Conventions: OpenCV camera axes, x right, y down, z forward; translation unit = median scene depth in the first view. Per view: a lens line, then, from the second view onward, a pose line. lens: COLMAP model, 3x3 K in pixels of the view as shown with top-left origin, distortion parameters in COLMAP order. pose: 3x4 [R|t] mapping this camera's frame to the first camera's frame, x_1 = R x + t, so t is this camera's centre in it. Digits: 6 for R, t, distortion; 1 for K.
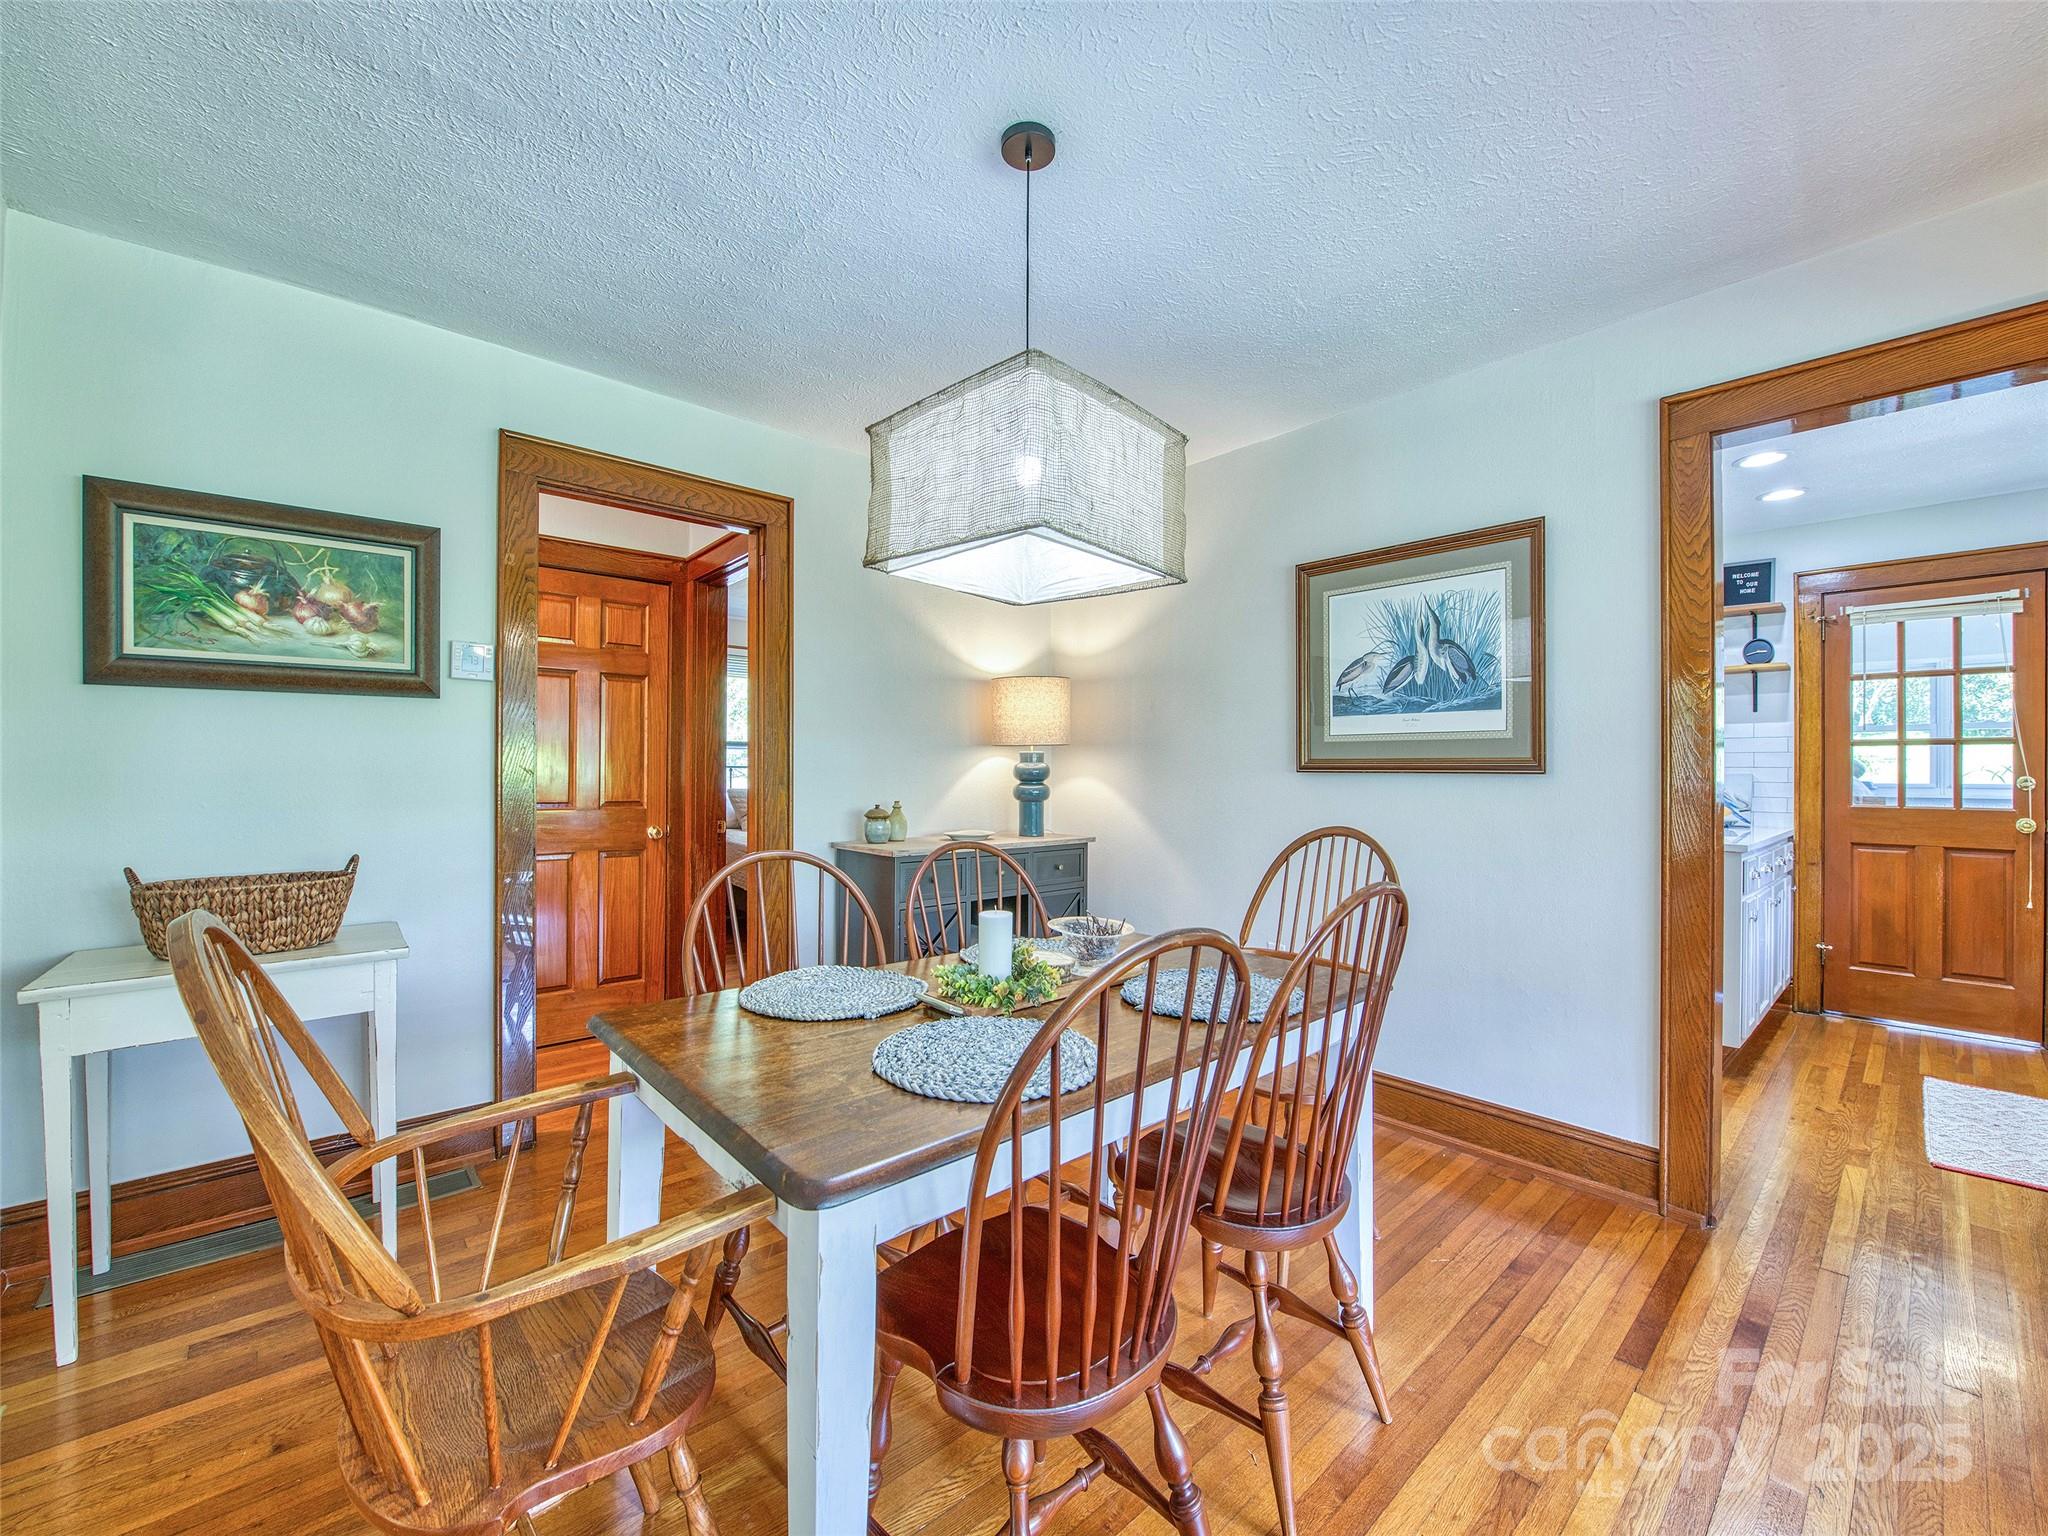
lens RADIAL K [[824.9, 0, 1032.0], [0, 824.9, 768.7], [0, 0, 1]] dist [-0.017284, -0.001821]
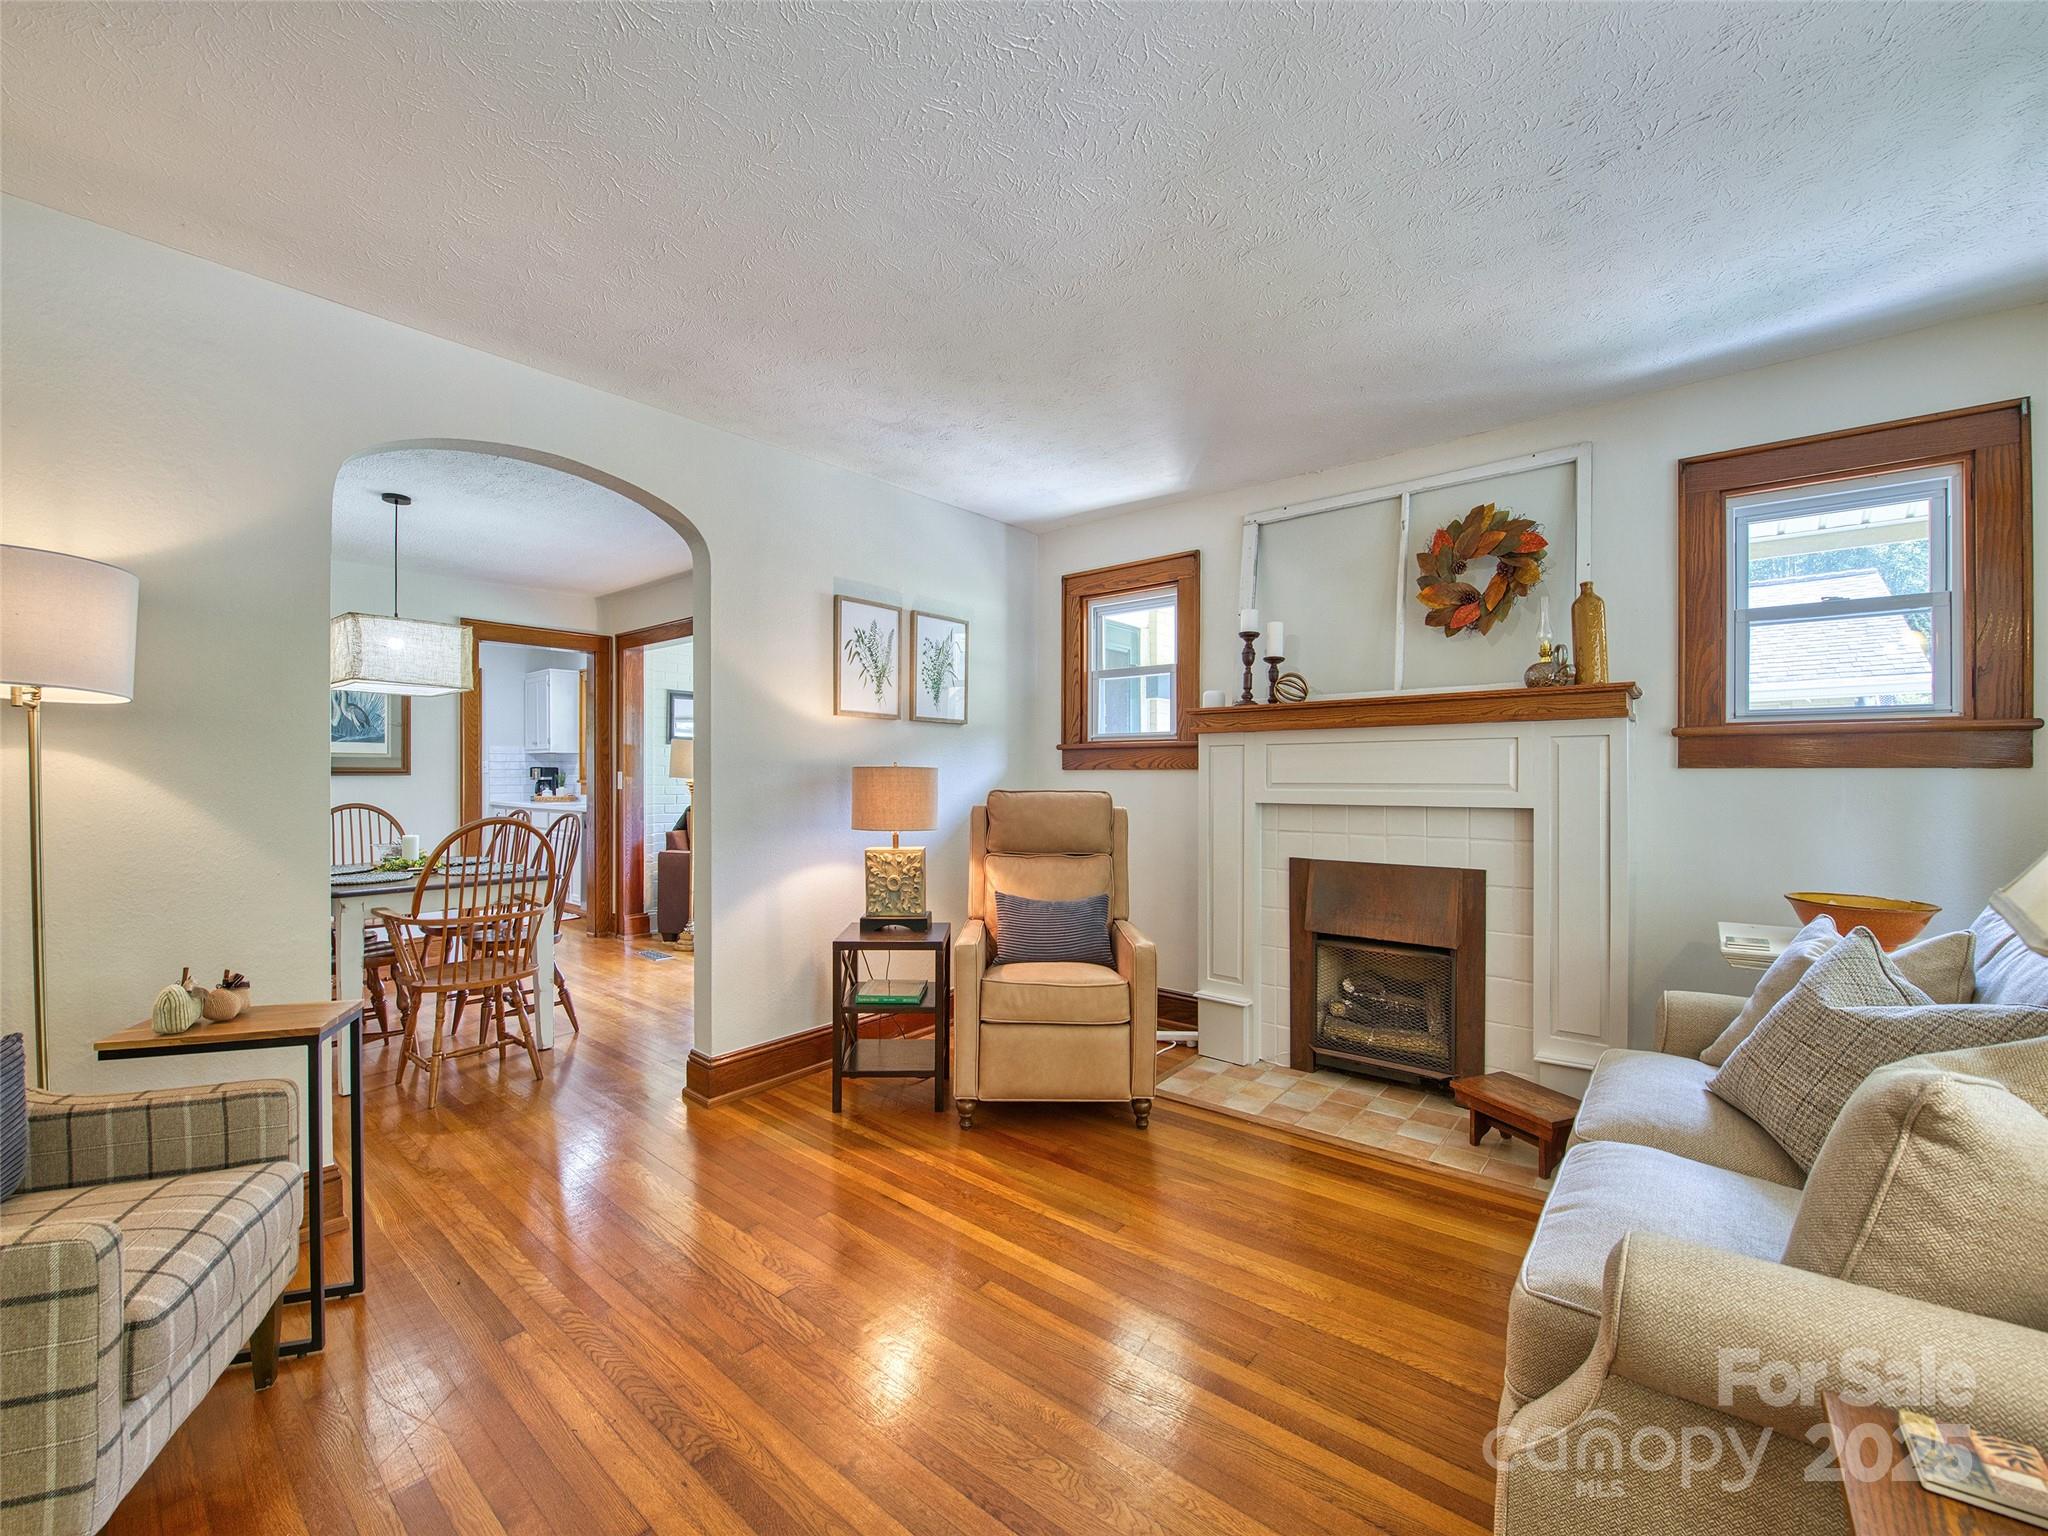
lens RADIAL K [[824.9, 0, 1034.8], [0, 824.9, 775.7], [0, 0, 1]] dist [-0.017284, -0.001821]
pose [[-0.161540, -0.008414, 0.986830, -1.487095], [-0.003948, 0.999961, 0.007880, -0.012872], [-0.986858, -0.002623, -0.161567, -0.225929]]
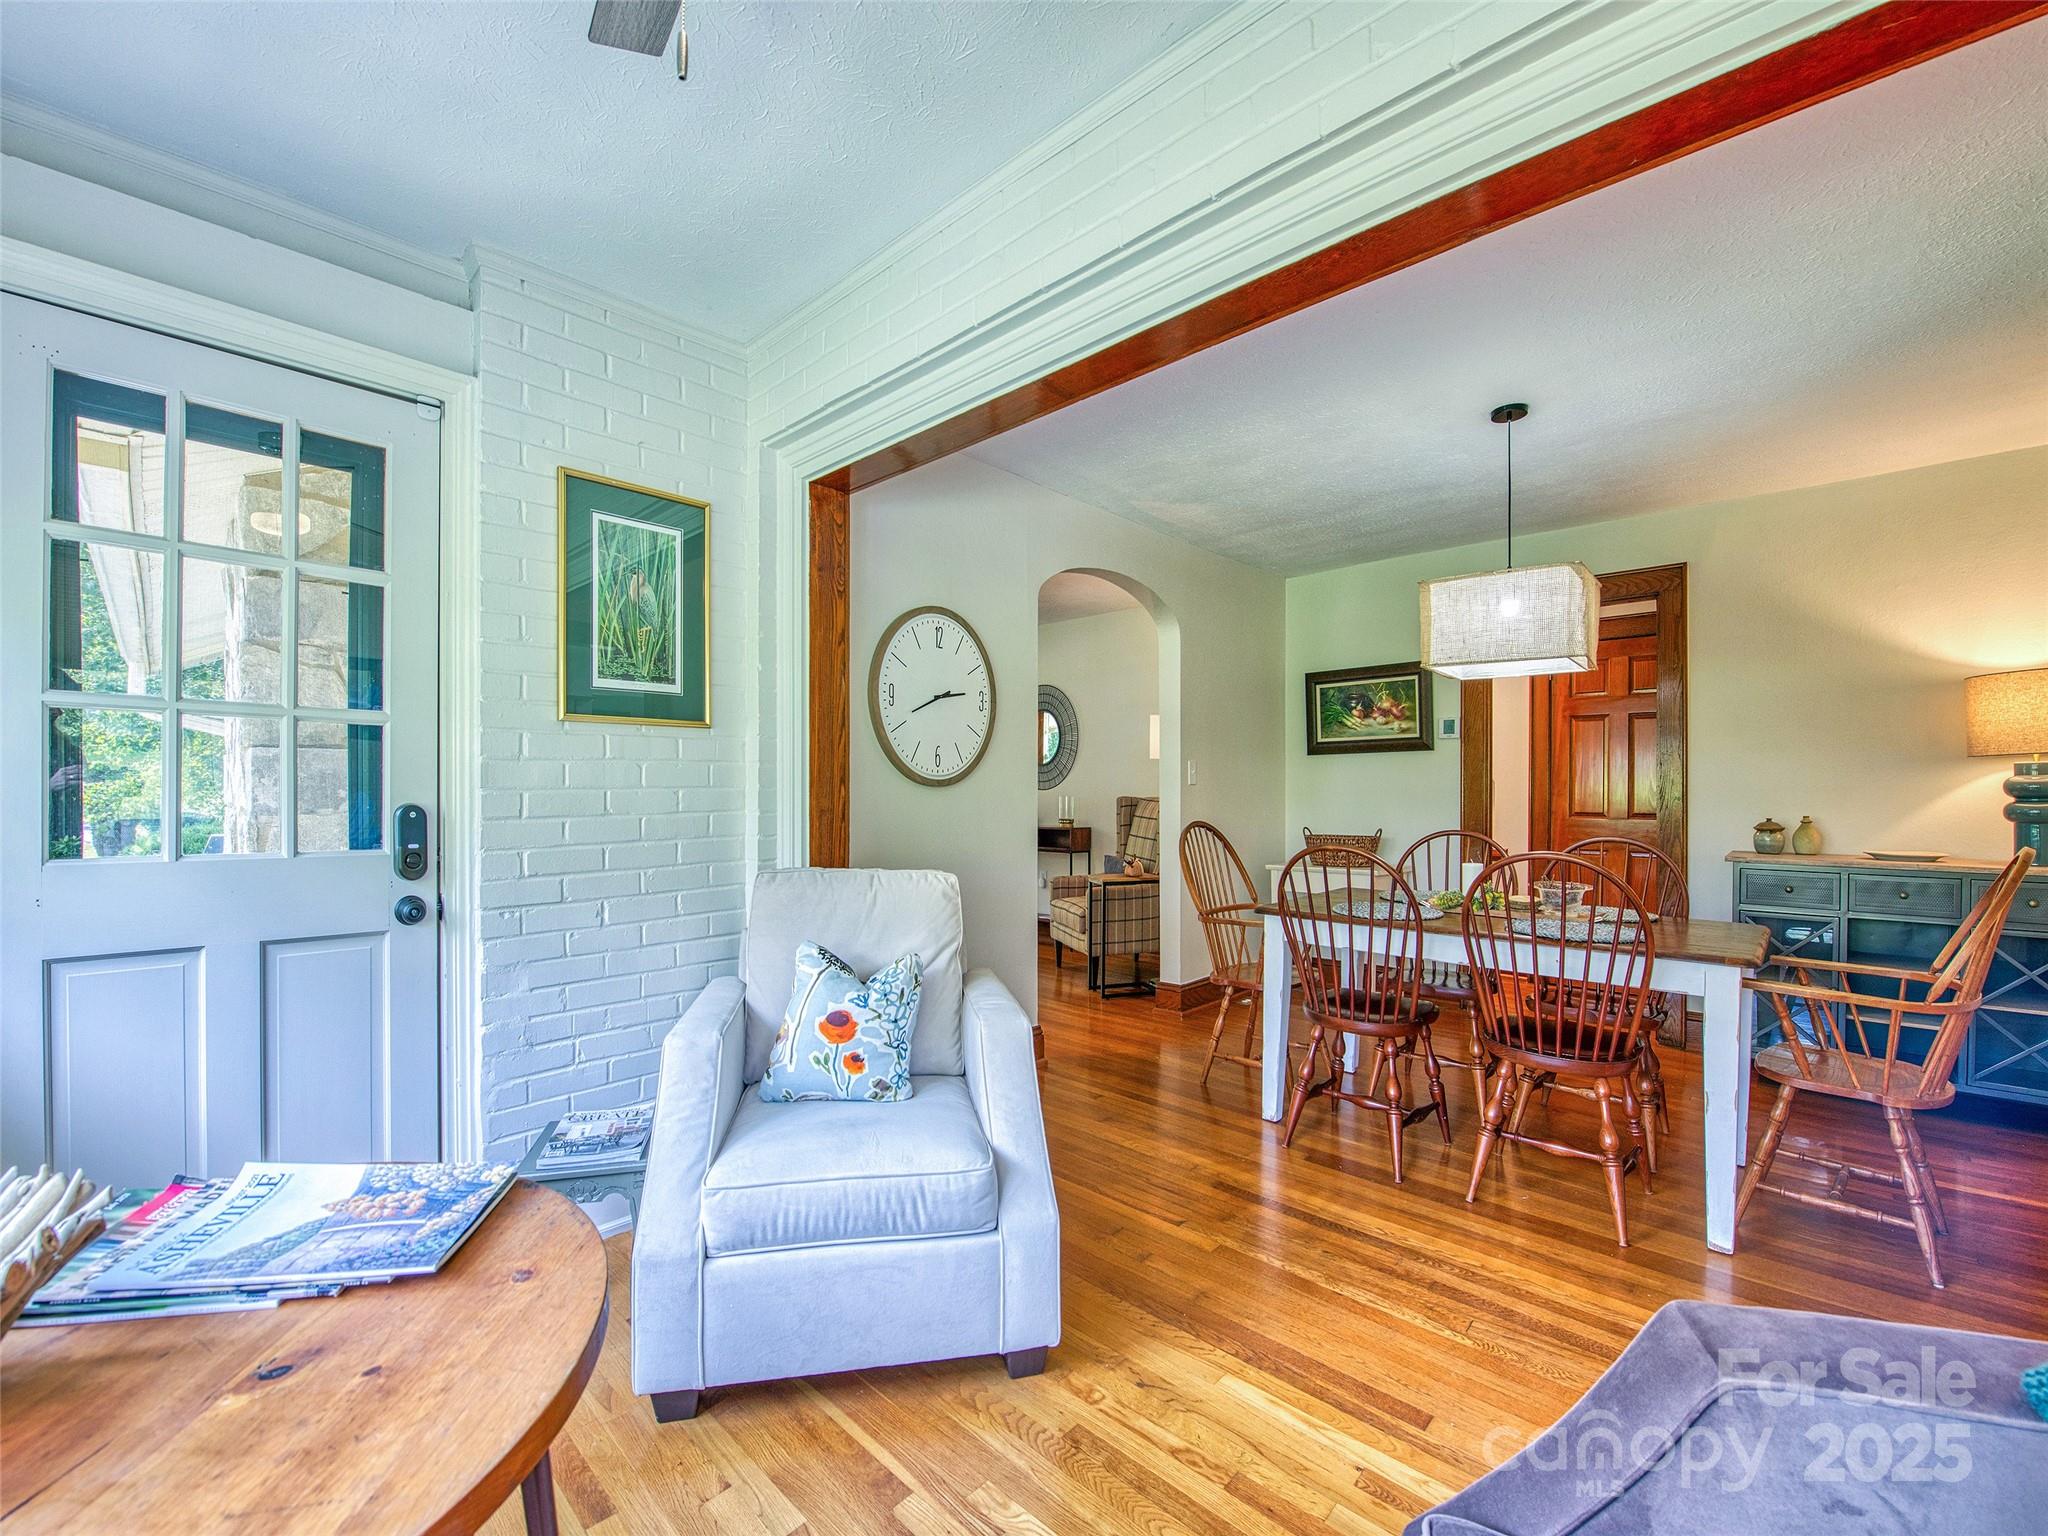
lens RADIAL K [[824.9, 0, 1024.4], [0, 824.9, 799.5], [0, 0, 1]] dist [-0.017284, -0.001821]
pose [[0.079674, 0.007329, -0.996794, 0.907323], [0.004269, 0.999961, 0.007693, 0.007075], [0.996812, -0.004869, 0.079640, -0.070352]]
